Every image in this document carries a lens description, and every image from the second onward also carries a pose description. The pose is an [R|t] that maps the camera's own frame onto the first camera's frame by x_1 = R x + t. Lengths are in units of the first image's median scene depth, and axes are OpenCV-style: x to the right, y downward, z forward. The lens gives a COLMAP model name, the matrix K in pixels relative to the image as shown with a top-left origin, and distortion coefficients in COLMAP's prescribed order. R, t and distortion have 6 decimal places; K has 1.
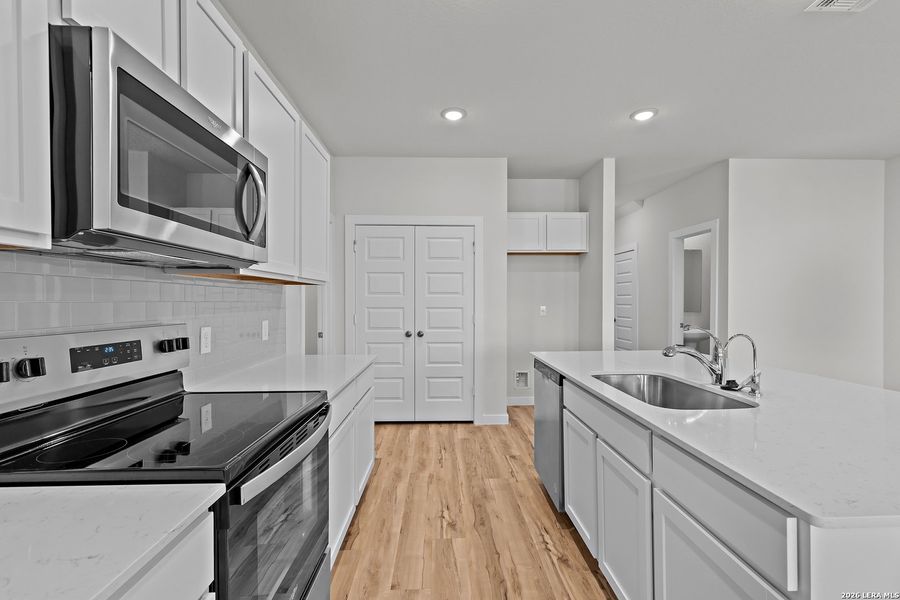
lens RADIAL K [[411.8, 0, 467.8], [0, 411.8, 304.9], [0, 0, 1]] dist [-0.002909, 0.001171]
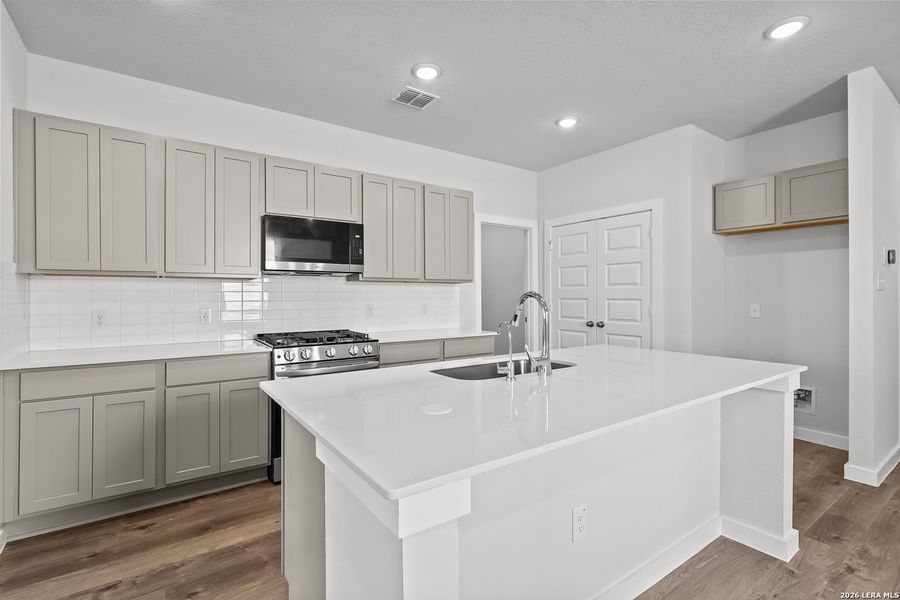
lens RADIAL K [[411.8, 0, 441.4], [0, 411.8, 295.5], [0, 0, 1]] dist [-0.002909, 0.001171]
pose [[0.524878, 0.002406, -0.851174, 0.559324], [-0.013268, 0.999898, -0.005356, 0.008850], [0.851074, 0.014104, 0.524856, 0.119976]]
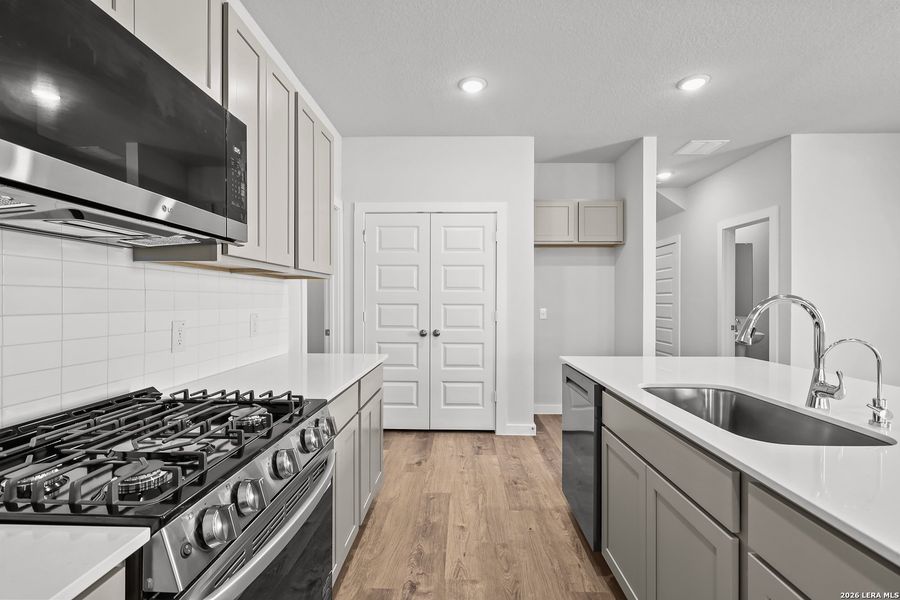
lens RADIAL K [[411.8, 0, 466.0], [0, 411.8, 299.9], [0, 0, 1]] dist [-0.002909, 0.001171]
pose [[0.997490, 0.005851, -0.070568, 0.013785], [-0.006975, 0.999853, -0.015693, 0.011055], [0.070466, 0.016146, 0.997384, 0.101760]]
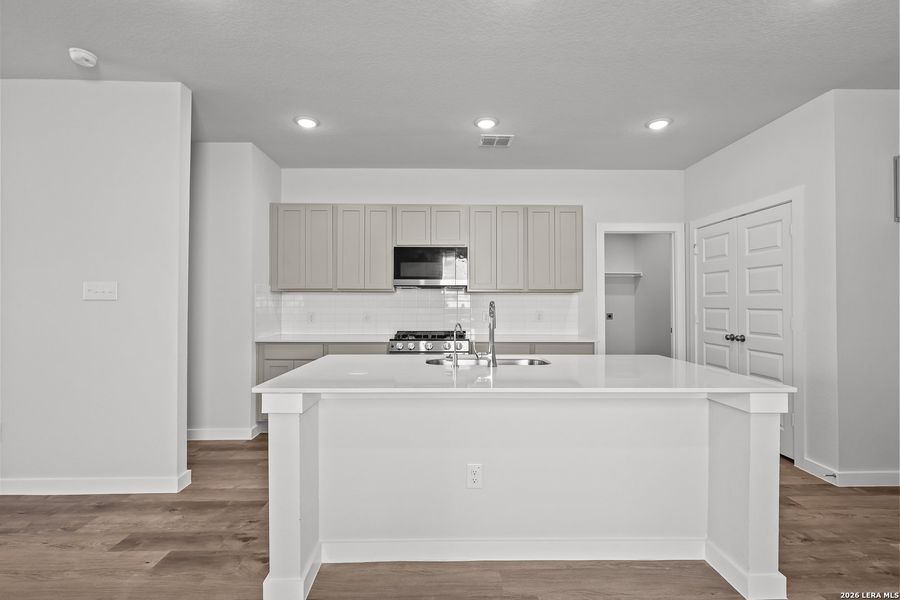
lens RADIAL K [[411.8, 0, 449.0], [0, 411.8, 298.1], [0, 0, 1]] dist [-0.002909, 0.001171]
pose [[-0.031581, -0.010003, -0.999451, 0.802268], [-0.016675, 0.999816, -0.009479, 0.002682], [0.999362, 0.016366, -0.031742, 0.400590]]
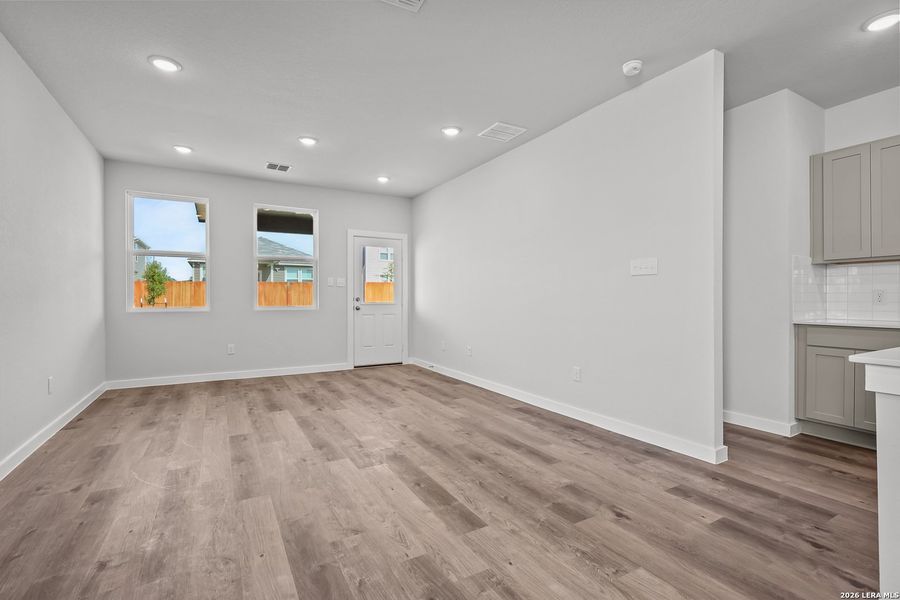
lens RADIAL K [[411.8, 0, 450.3], [0, 411.8, 298.9], [0, 0, 1]] dist [-0.002909, 0.001171]
pose [[-0.893374, 0.005211, -0.449284, 0.824220], [-0.002399, 0.999863, 0.016367, 0.042424], [0.449307, 0.015699, -0.893239, 0.340808]]
